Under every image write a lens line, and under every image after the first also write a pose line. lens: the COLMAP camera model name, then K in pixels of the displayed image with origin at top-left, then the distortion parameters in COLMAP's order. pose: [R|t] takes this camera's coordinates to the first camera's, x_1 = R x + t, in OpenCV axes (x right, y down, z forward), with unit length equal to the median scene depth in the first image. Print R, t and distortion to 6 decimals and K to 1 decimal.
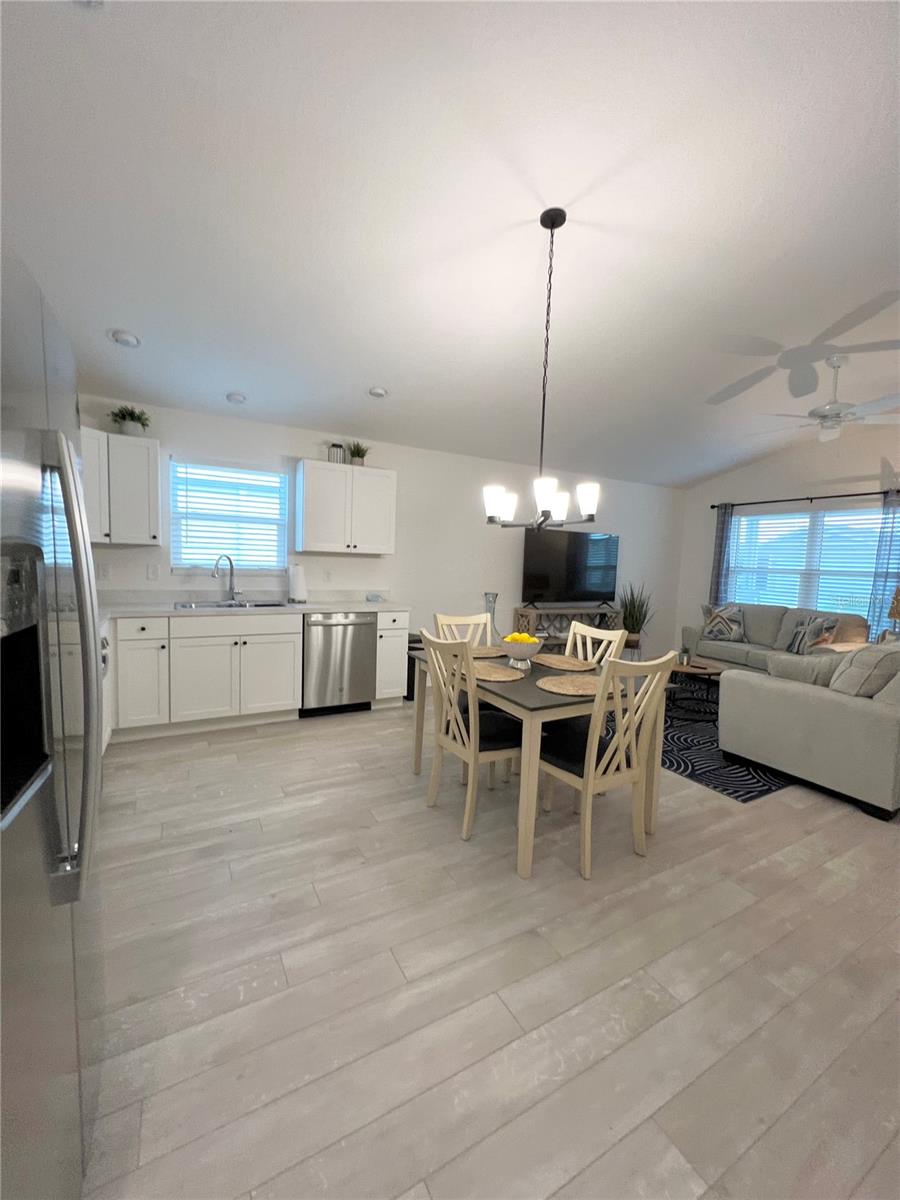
lens RADIAL K [[482.7, 0, 448.5], [0, 482.7, 600.3], [0, 0, 1]] dist [-0.001401, 0.000658]
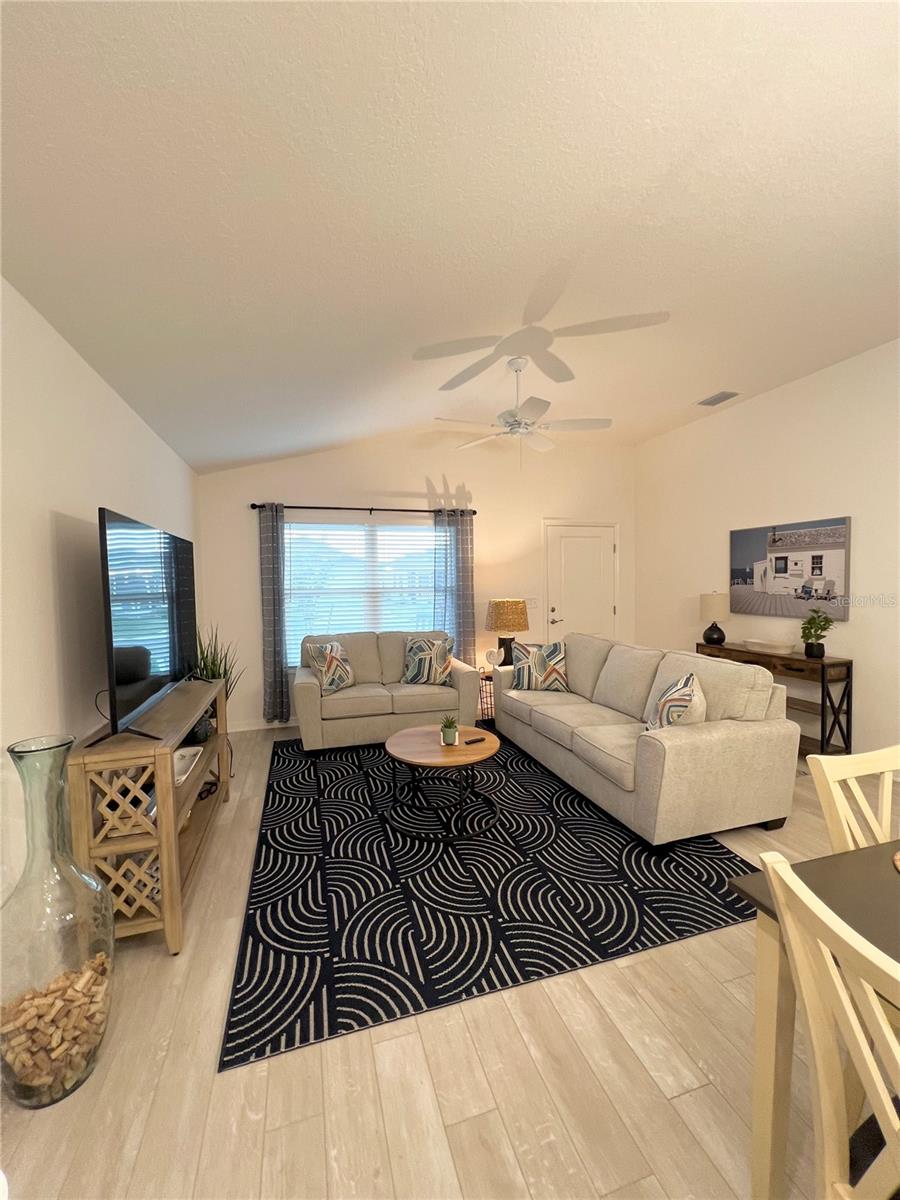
lens RADIAL K [[482.7, 0, 448.5], [0, 482.7, 600.3], [0, 0, 1]] dist [-0.001401, 0.000658]
pose [[0.210260, -0.080836, 0.974298, -0.288616], [0.103522, 0.992814, 0.060032, -0.215345], [-0.972149, 0.088239, 0.217117, 1.792475]]
